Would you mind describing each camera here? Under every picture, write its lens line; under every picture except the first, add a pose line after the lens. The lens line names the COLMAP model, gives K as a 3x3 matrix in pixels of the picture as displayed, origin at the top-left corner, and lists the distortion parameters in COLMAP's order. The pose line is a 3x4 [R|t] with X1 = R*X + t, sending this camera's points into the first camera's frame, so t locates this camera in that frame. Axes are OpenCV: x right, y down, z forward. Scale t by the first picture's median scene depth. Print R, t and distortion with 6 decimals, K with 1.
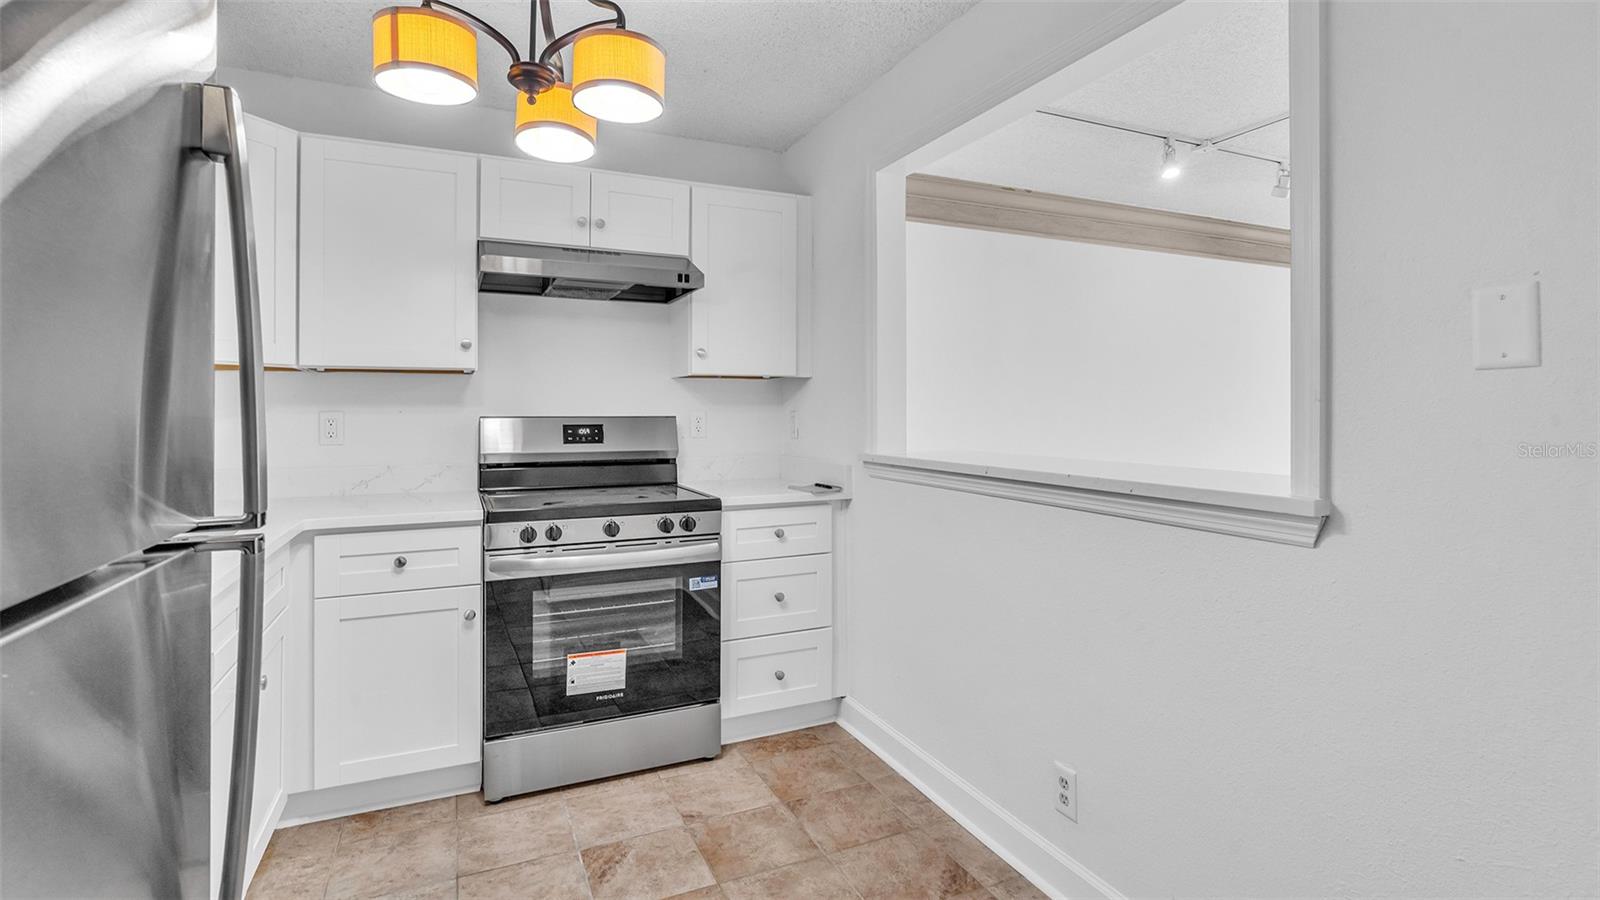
lens RADIAL K [[755.2, 0, 811.4], [0, 755.2, 402.6], [0, 0, 1]] dist [-0.013075, 0.005157]
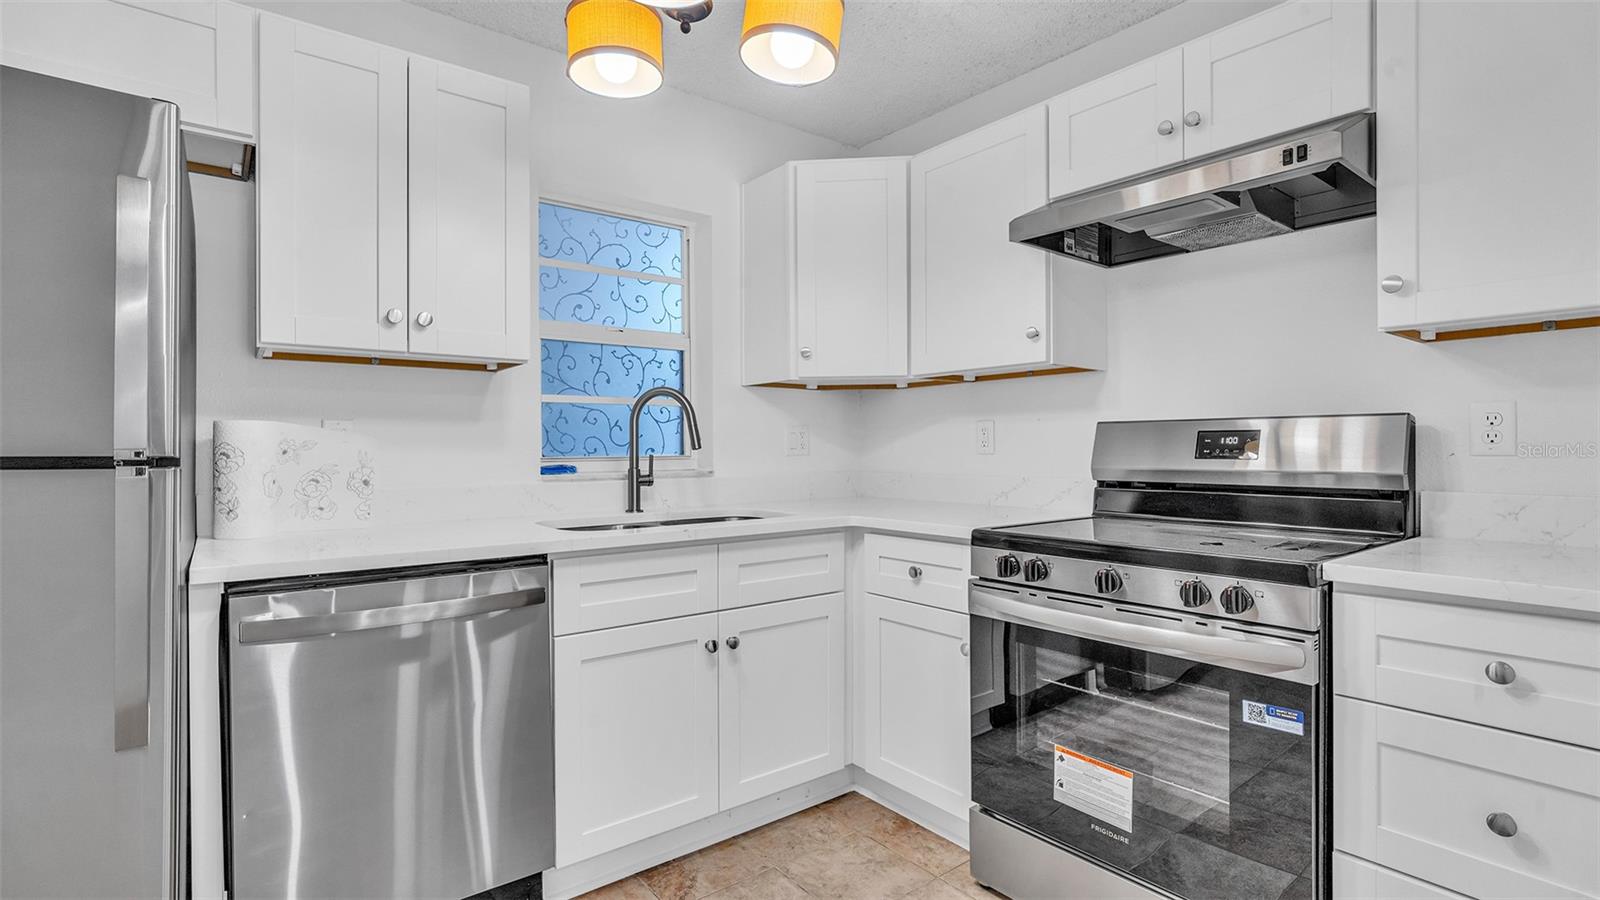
lens RADIAL K [[755.2, 0, 819.0], [0, 755.2, 449.1], [0, 0, 1]] dist [-0.013075, 0.005157]
pose [[0.234103, 0.001451, -0.972211, 0.297899], [0.009071, 0.999952, 0.003677, 0.046012], [0.972170, -0.009679, 0.234078, 0.572704]]
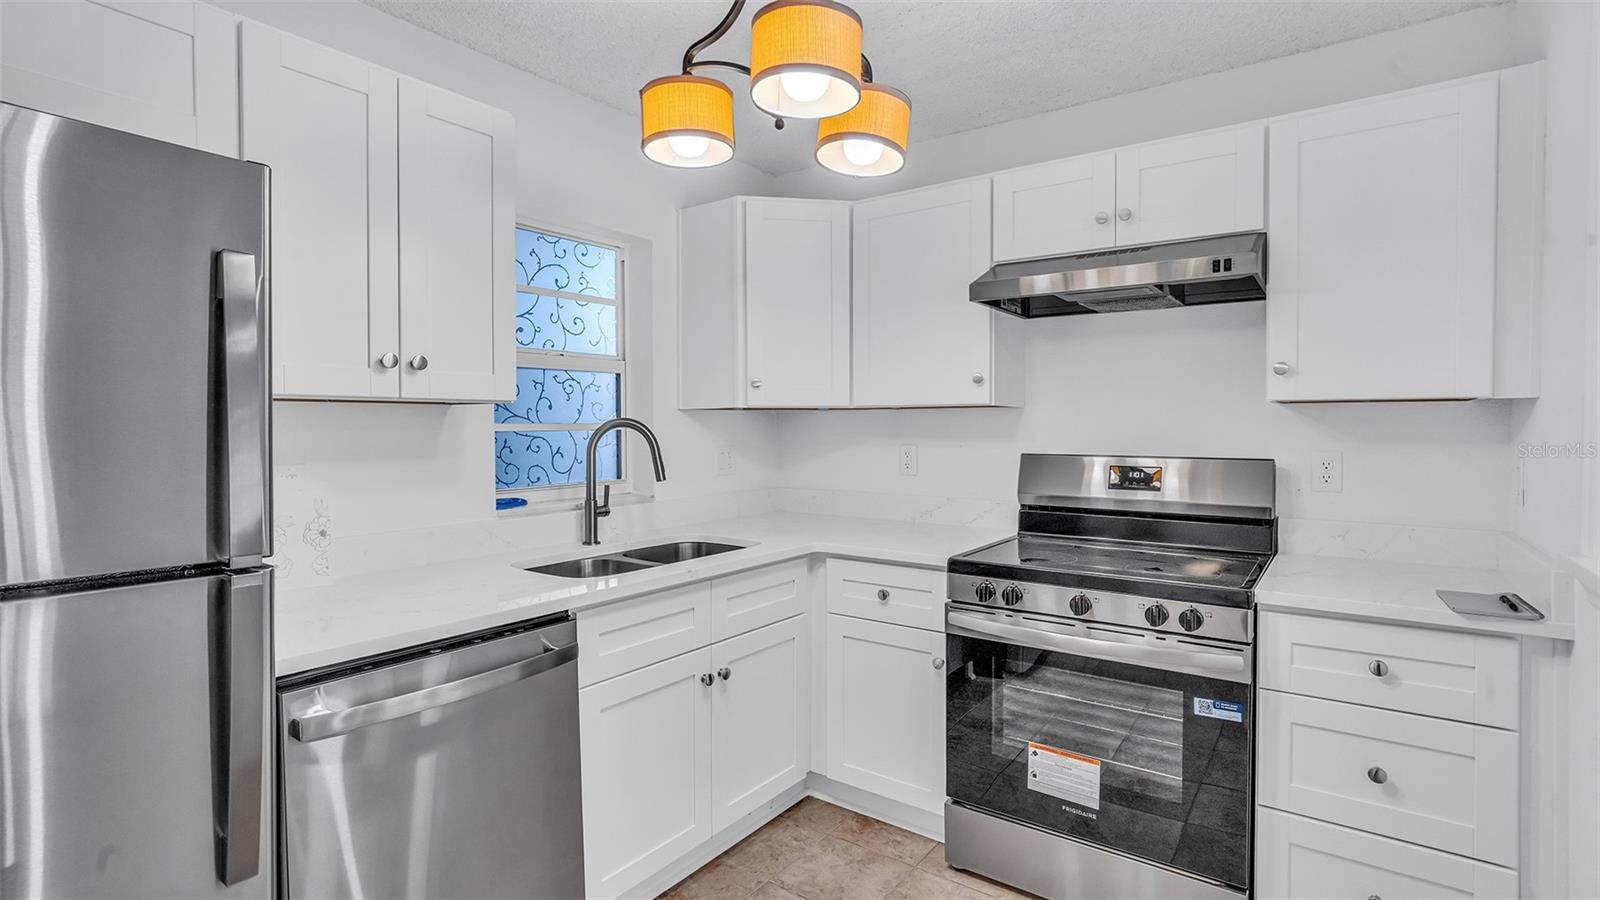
lens RADIAL K [[755.2, 0, 815.6], [0, 755.2, 434.7], [0, 0, 1]] dist [-0.013075, 0.005157]
pose [[0.490675, 0.014954, -0.871214, 0.270929], [0.005199, 0.999785, 0.020089, -0.026377], [0.871327, -0.014387, 0.490492, 0.353153]]
